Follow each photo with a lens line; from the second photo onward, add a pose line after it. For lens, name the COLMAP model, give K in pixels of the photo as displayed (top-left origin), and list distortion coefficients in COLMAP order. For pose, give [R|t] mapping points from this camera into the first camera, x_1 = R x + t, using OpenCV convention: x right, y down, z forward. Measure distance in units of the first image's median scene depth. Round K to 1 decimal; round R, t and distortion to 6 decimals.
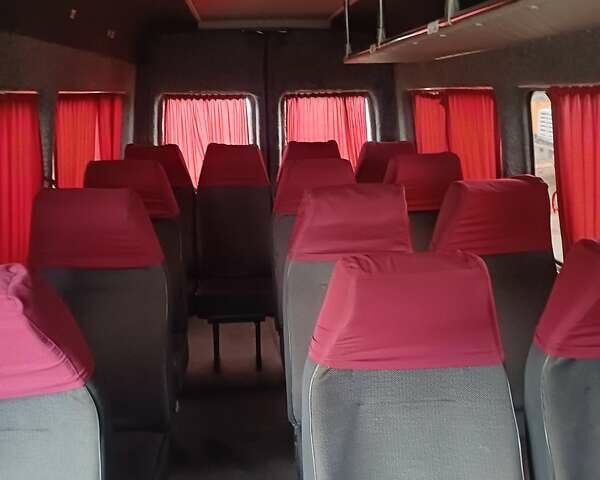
lens RADIAL K [[604.6, 0, 300.0], [0, 604.6, 240.0], [0, 0, 1]] dist [0.095599, -0.193419]
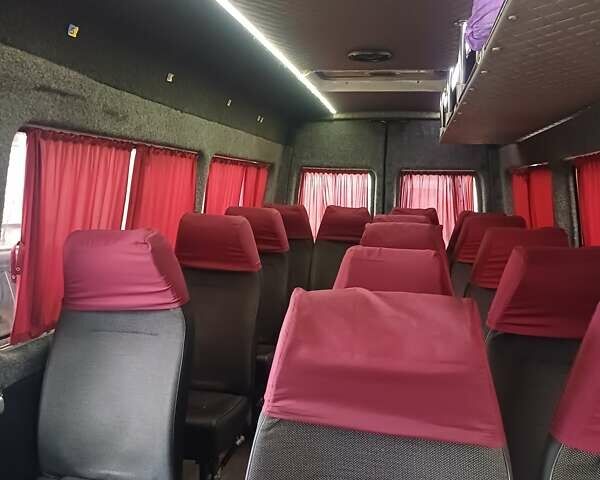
lens RADIAL K [[604.6, 0, 300.0], [0, 604.6, 240.0], [0, 0, 1]] dist [0.095599, -0.193419]
pose [[0.958323, 0.061546, -0.278980, 0.126624], [-0.104026, 0.984656, -0.140114, 0.079365], [0.266076, 0.163296, 0.950020, -0.158243]]
